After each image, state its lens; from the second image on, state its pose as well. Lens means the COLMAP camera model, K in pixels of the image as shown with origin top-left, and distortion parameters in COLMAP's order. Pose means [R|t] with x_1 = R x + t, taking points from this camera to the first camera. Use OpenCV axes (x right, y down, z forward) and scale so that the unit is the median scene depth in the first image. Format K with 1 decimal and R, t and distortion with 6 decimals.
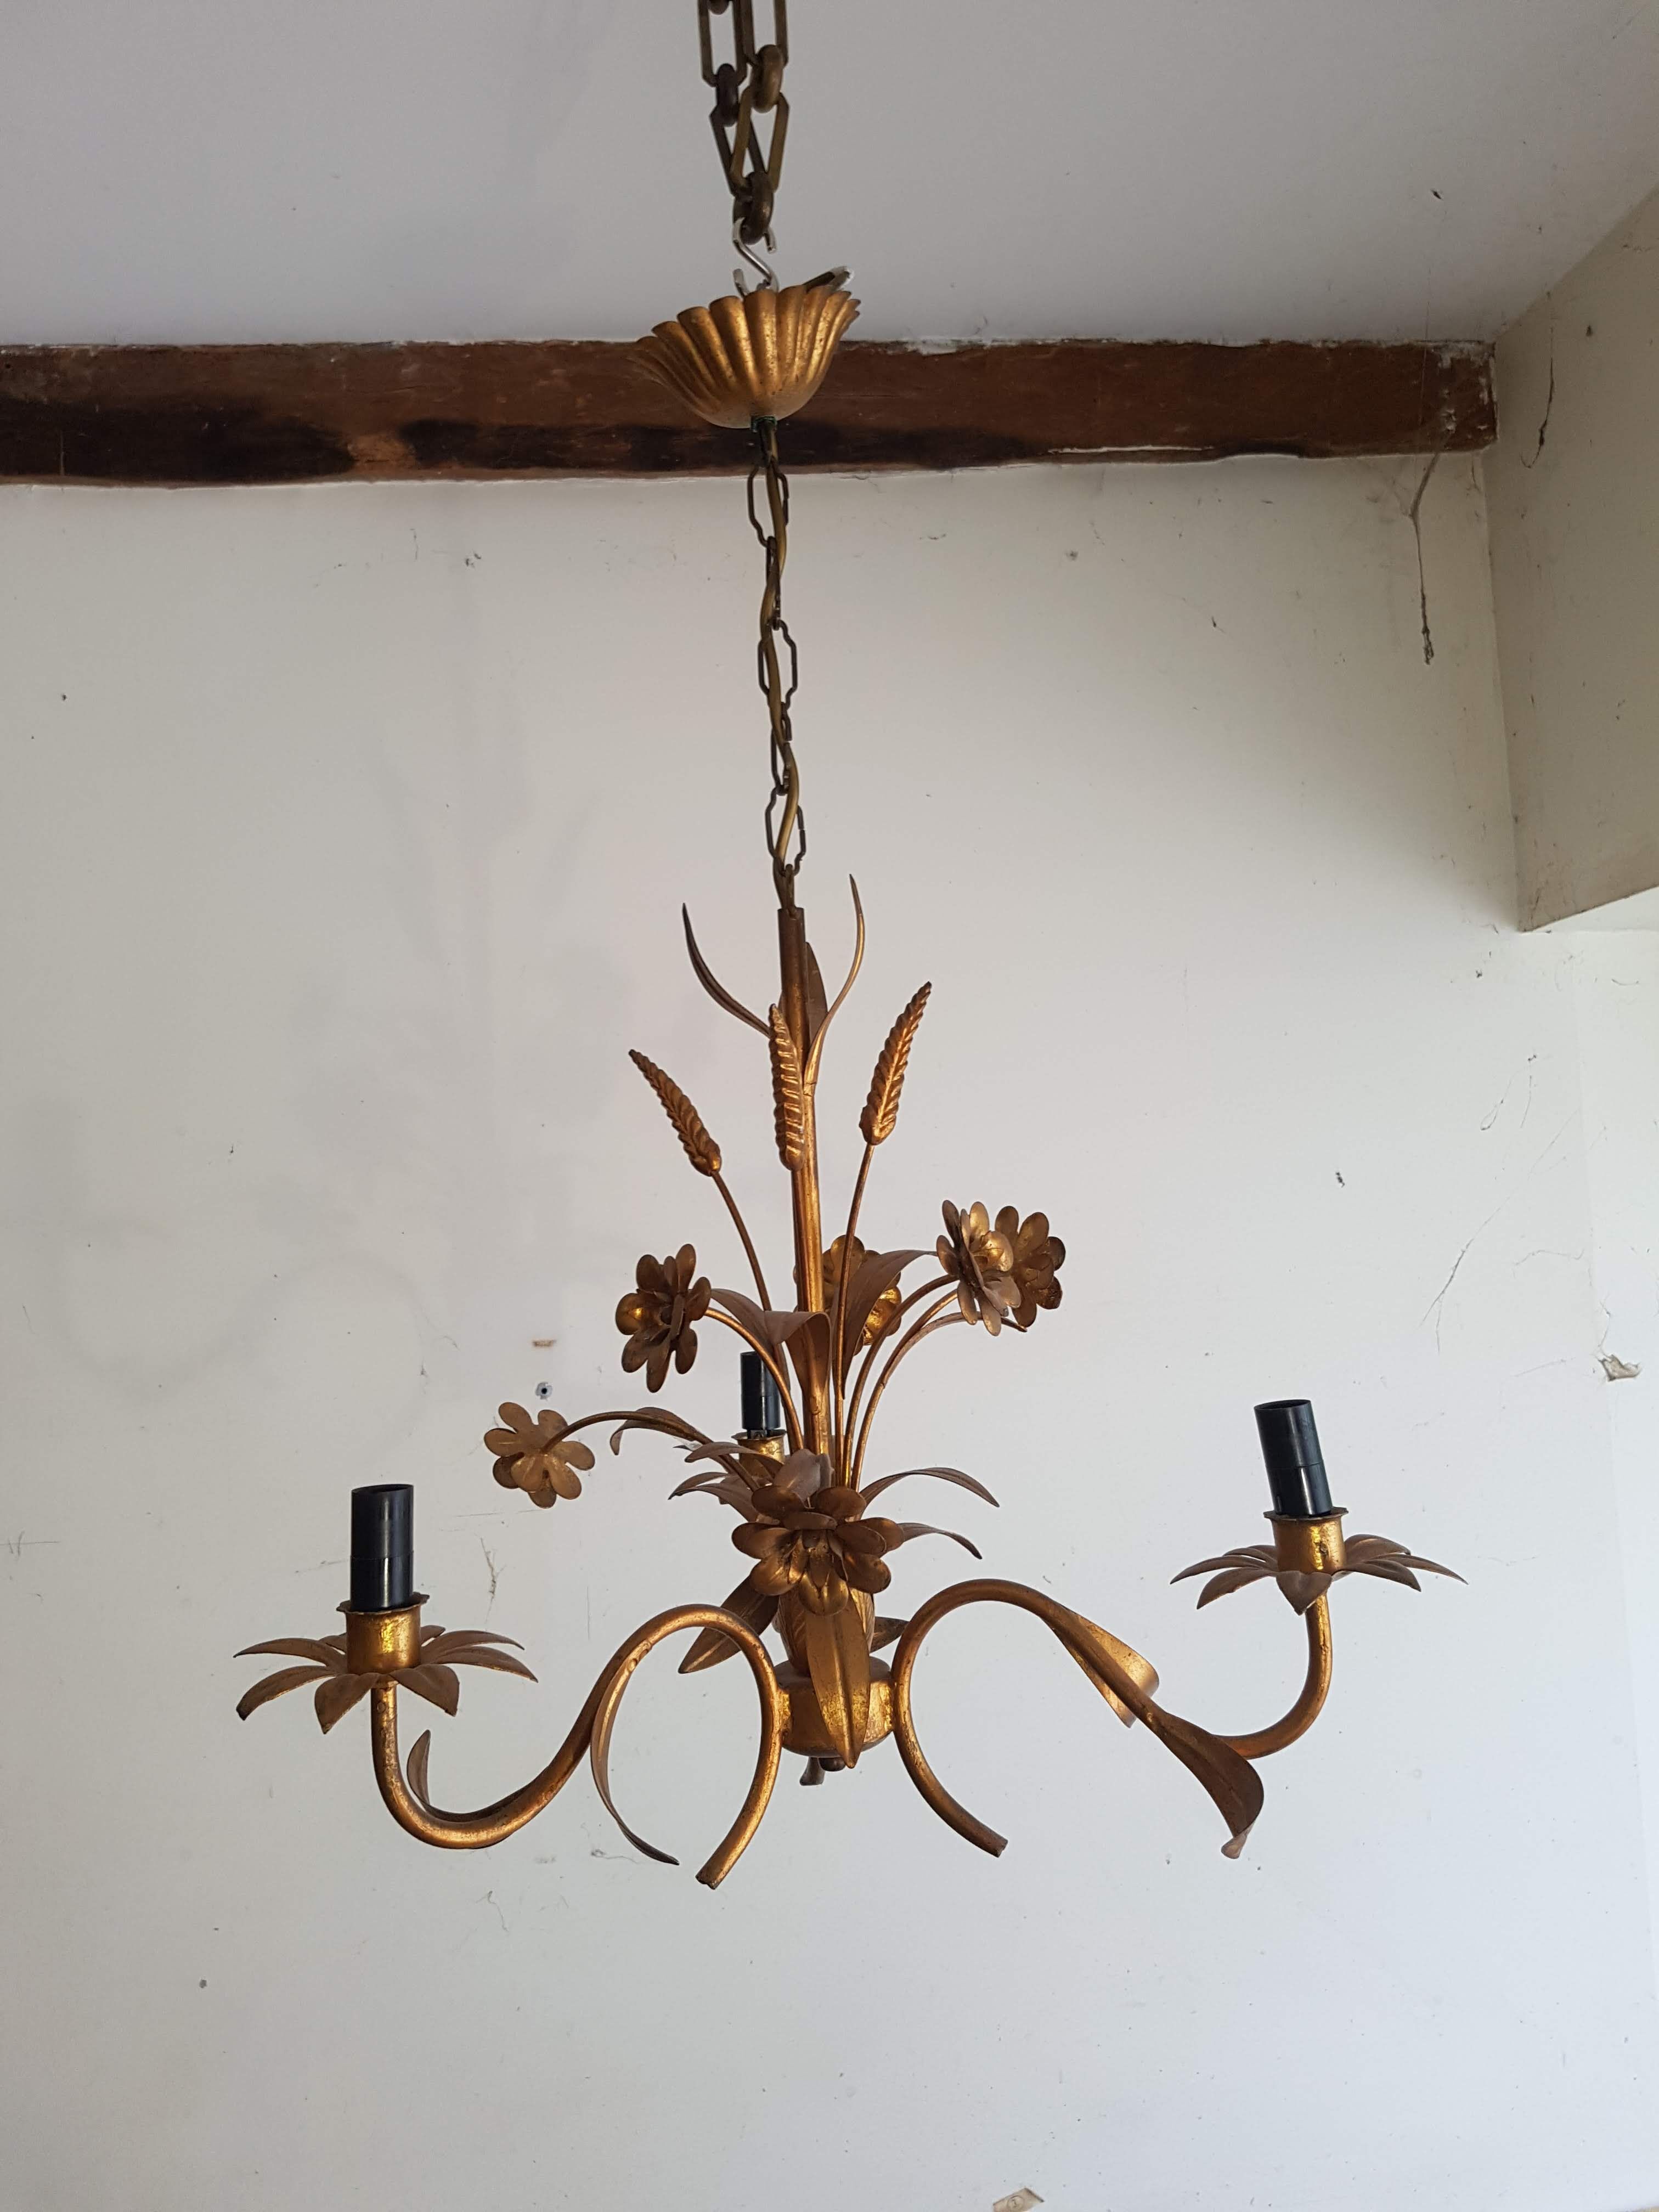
lens RADIAL K [[1916.6, 0, 779.6], [0, 1916.6, 1050.1], [0, 0, 1]] dist [0.225085, -0.524070]
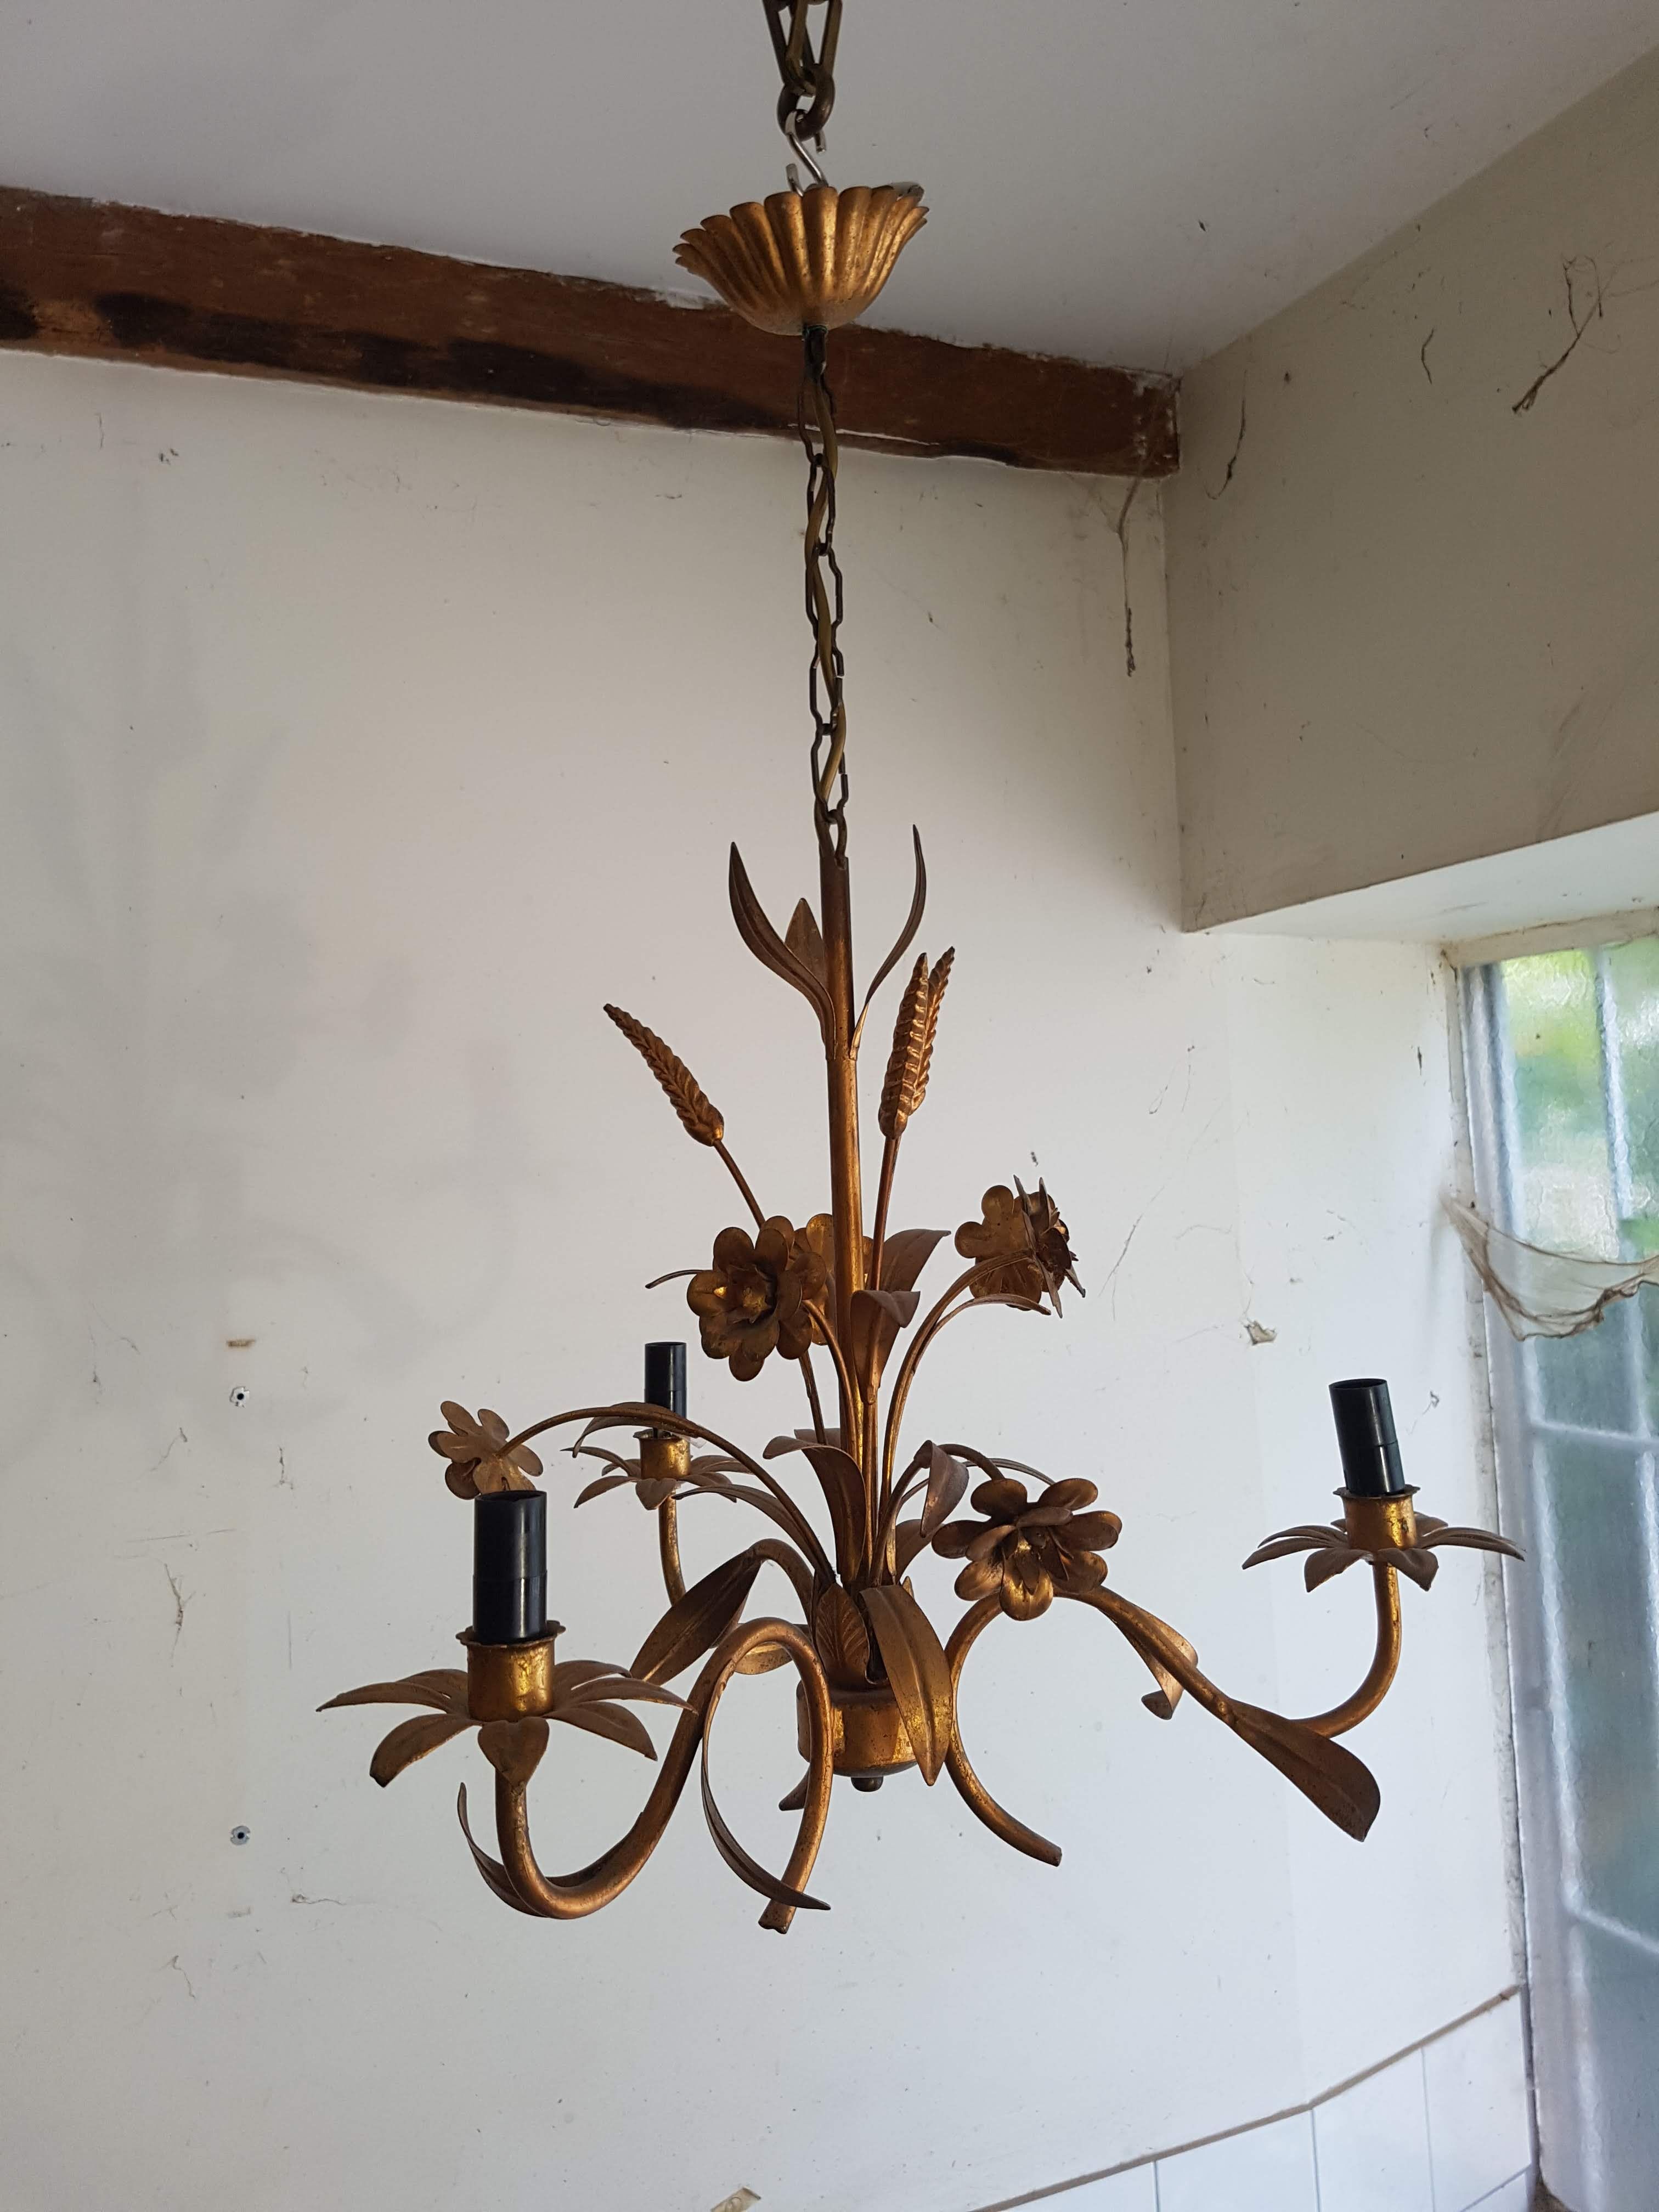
lens RADIAL K [[1921.9, 0, 818.9], [0, 1921.9, 1017.5], [0, 0, 1]] dist [0.124690, -0.171239]
pose [[0.953526, 0.037378, 0.298983, -0.273369], [-0.034489, 0.999293, -0.014934, 0.017229], [-0.299330, 0.003928, 0.954142, 0.119529]]
